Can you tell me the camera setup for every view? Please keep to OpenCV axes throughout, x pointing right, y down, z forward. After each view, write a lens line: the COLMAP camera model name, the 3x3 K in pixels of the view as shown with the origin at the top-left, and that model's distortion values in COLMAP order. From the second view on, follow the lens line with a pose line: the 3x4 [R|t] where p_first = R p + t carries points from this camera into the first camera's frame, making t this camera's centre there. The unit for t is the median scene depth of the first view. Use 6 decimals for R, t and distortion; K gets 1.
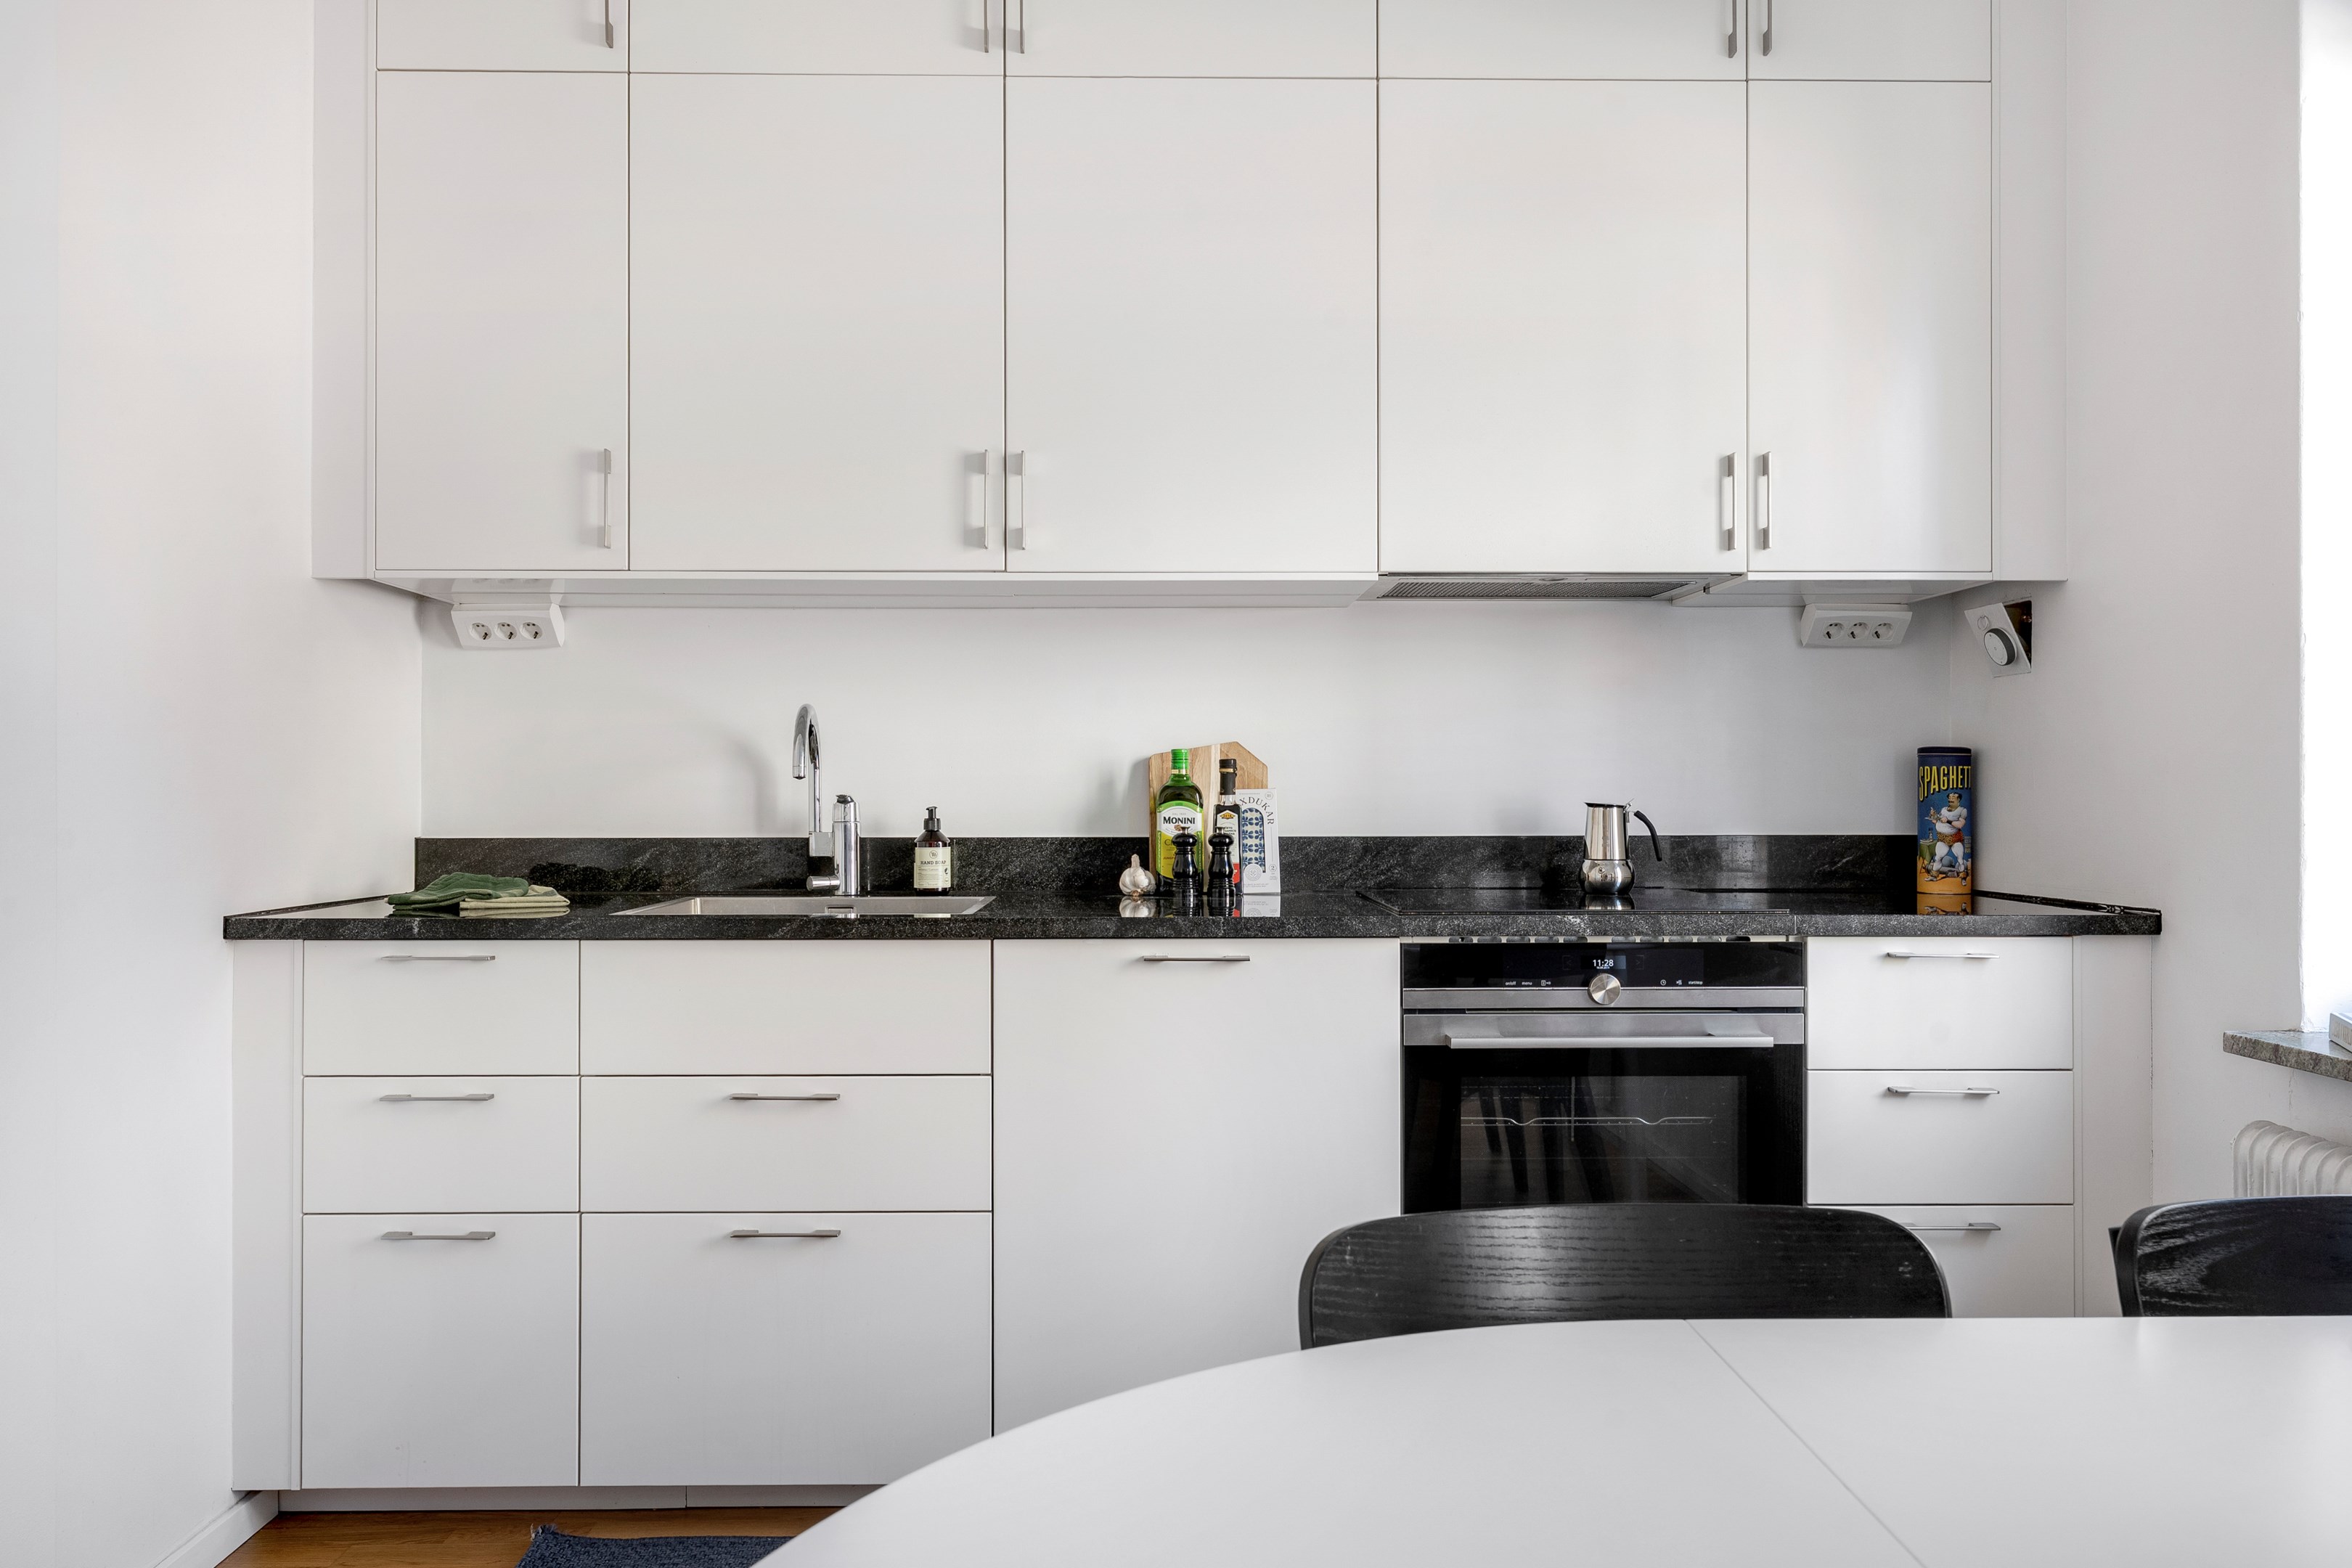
lens RADIAL K [[1662.5, 0, 1176.0], [0, 1662.5, 784.0], [0, 0, 1]] dist [0.006240, 0.001535]
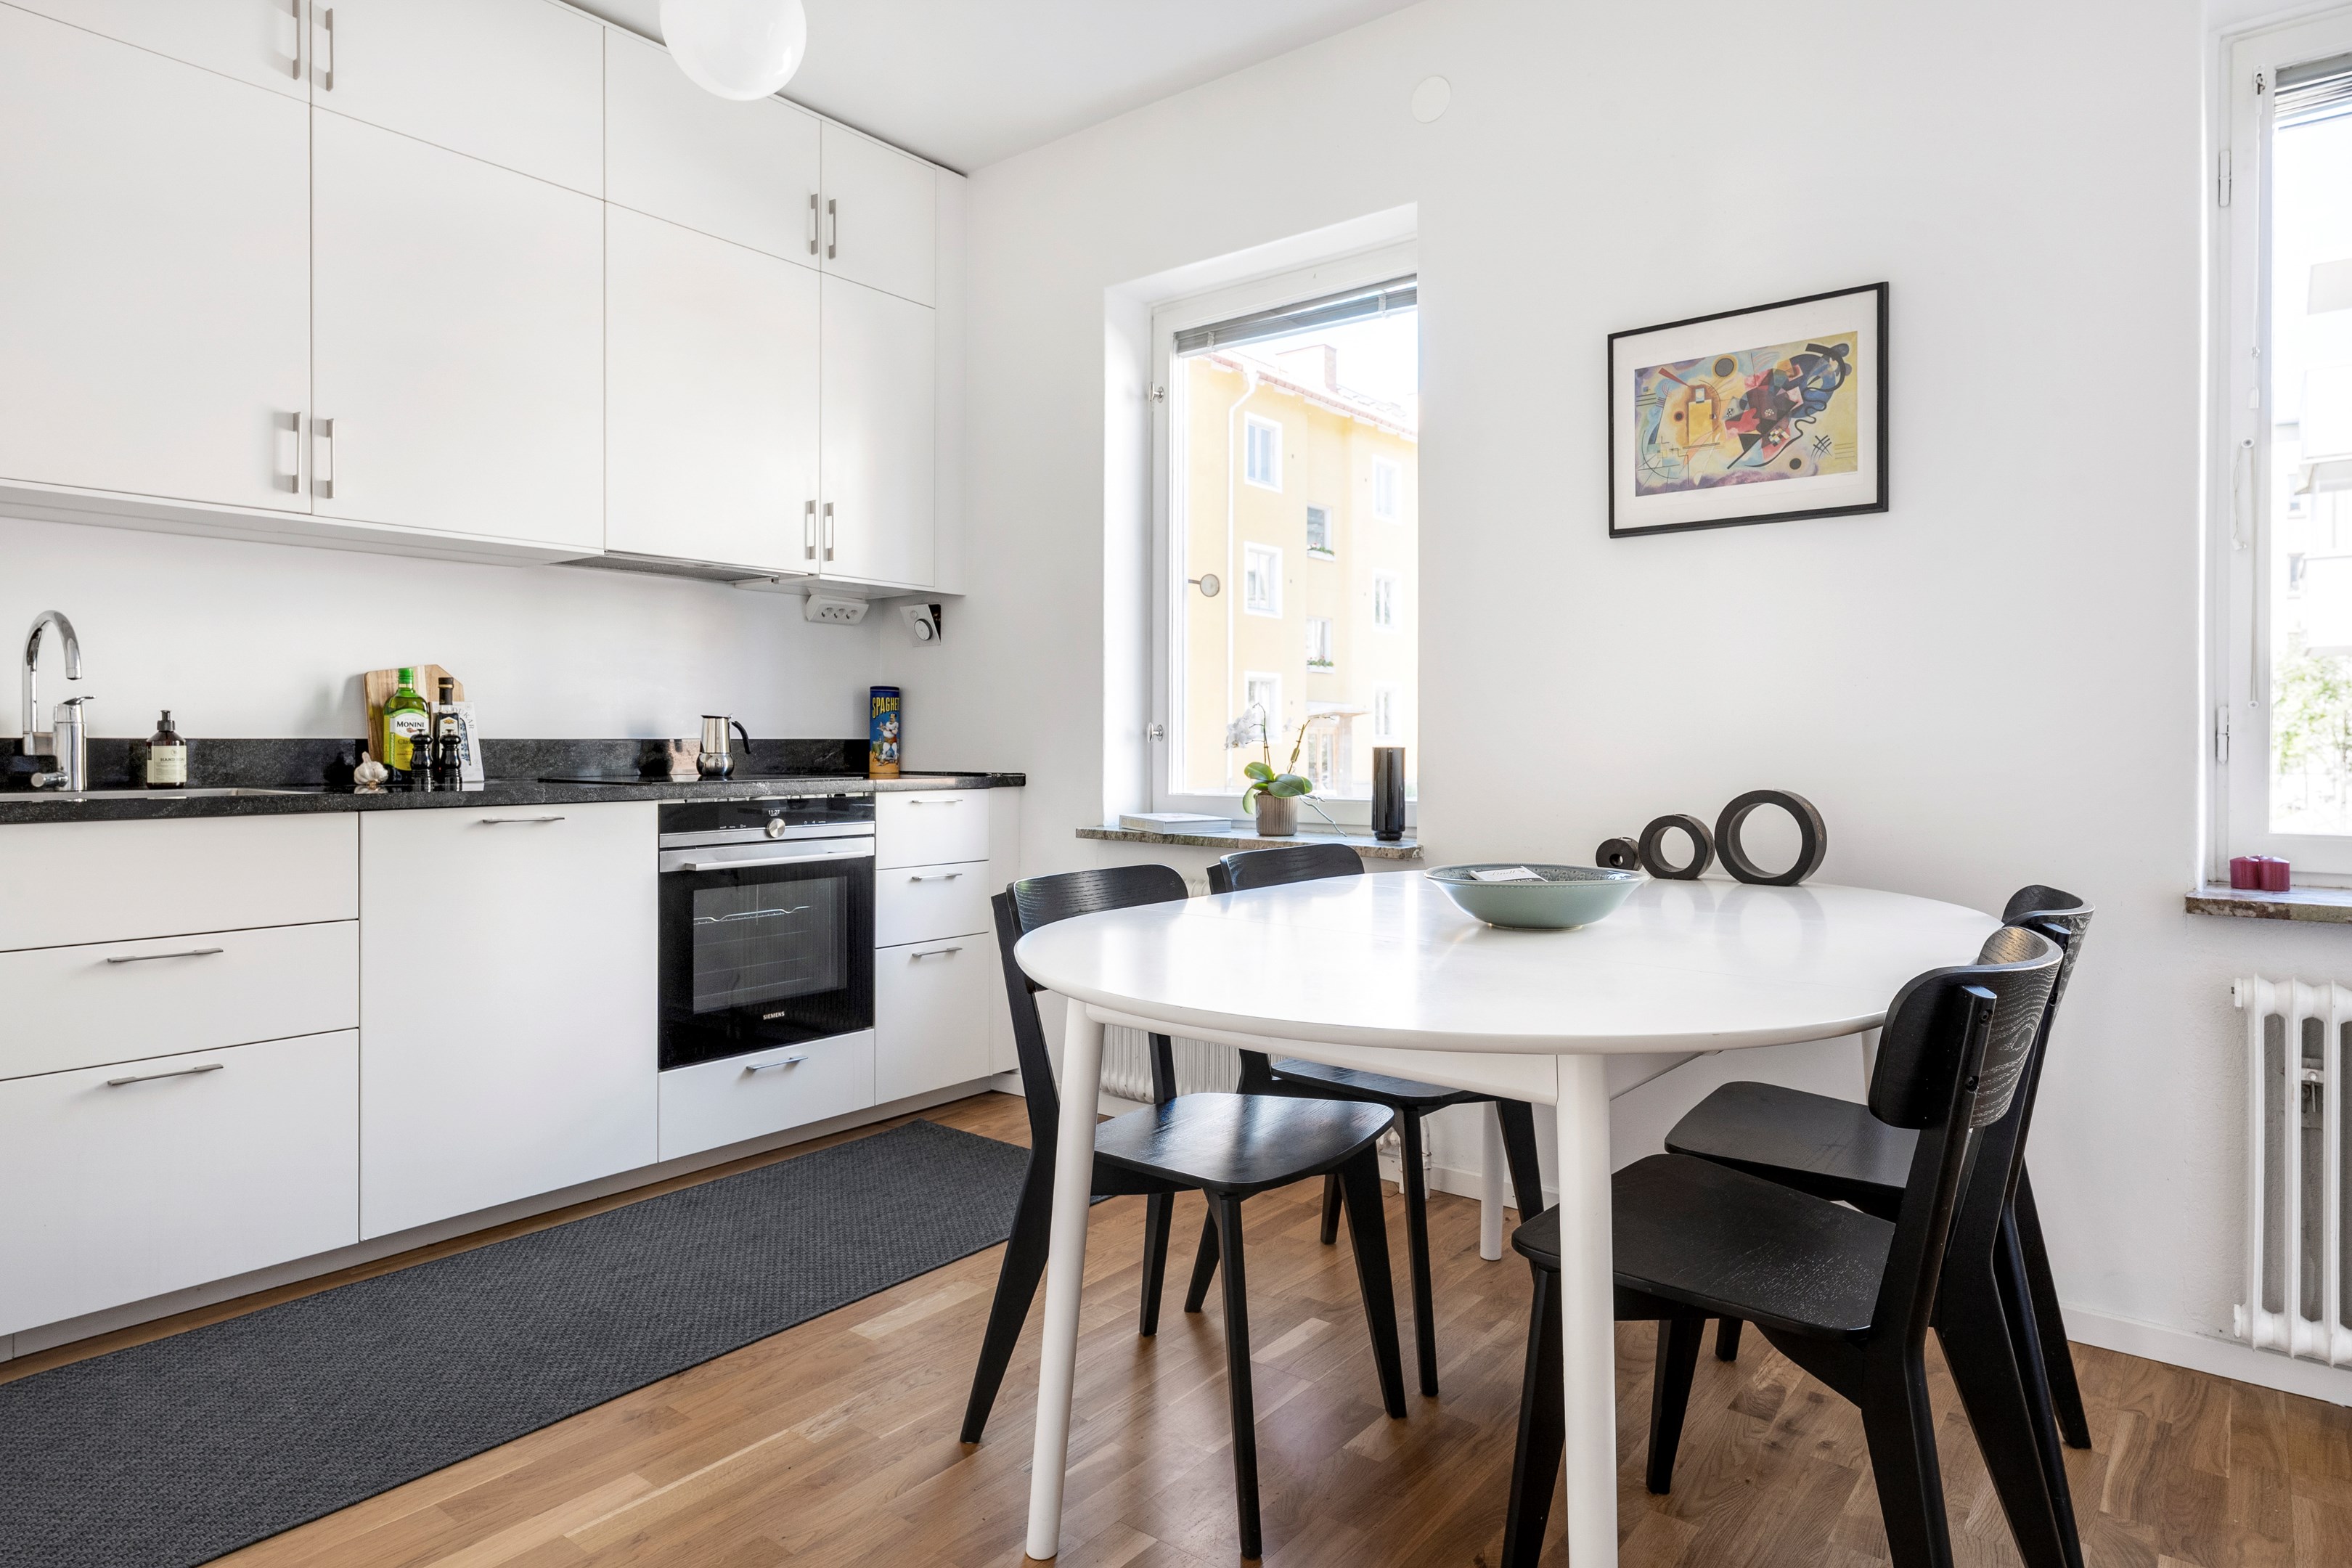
lens RADIAL K [[1355.2, 0, 1167.1], [0, 1355.2, 745.8], [0, 0, 1]] dist [0.000978, 0.001853]
pose [[0.640239, -0.001200, 0.768174, -0.424828], [-0.006902, 0.999949, 0.007314, 0.026863], [-0.768144, -0.009985, 0.640199, -0.104536]]
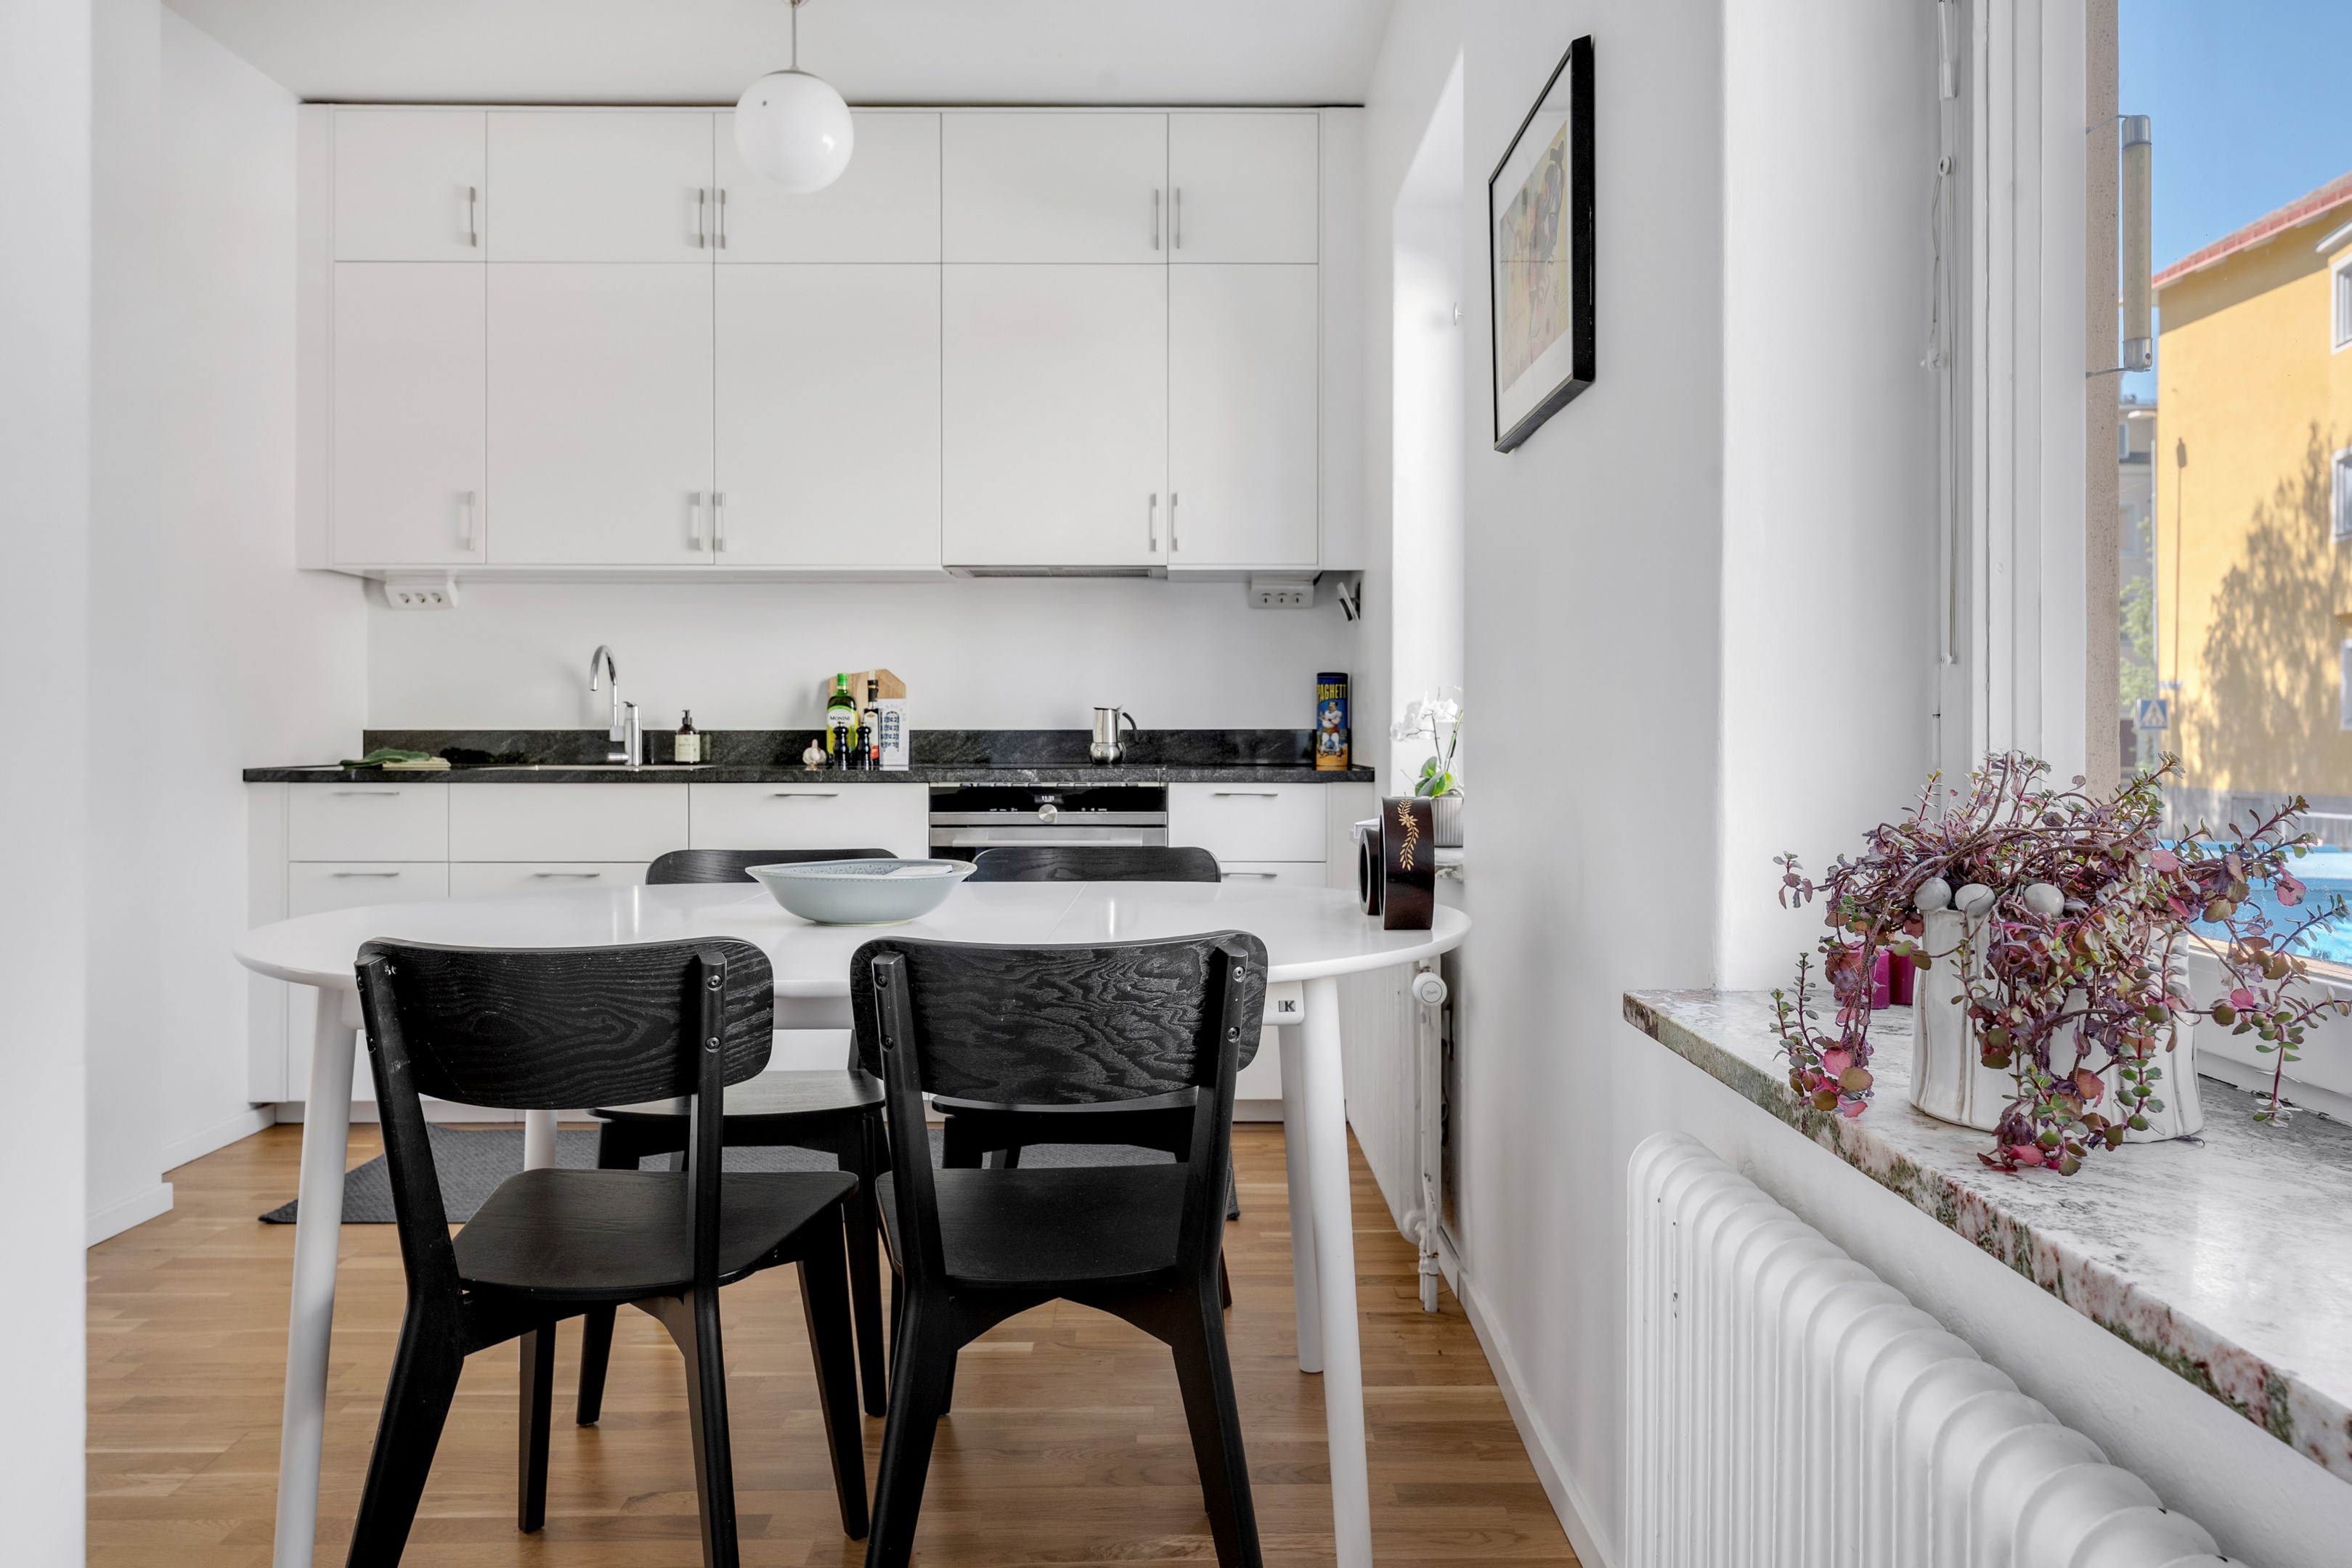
lens RADIAL K [[1709.1, 0, 1188.1], [0, 1709.1, 728.3], [0, 0, 1]] dist [0.004970, 0.001322]
pose [[0.999868, 0.001371, -0.016162, 0.362794], [-0.001280, 0.999983, 0.005654, 0.022076], [0.016170, -0.005633, 0.999853, -0.629756]]
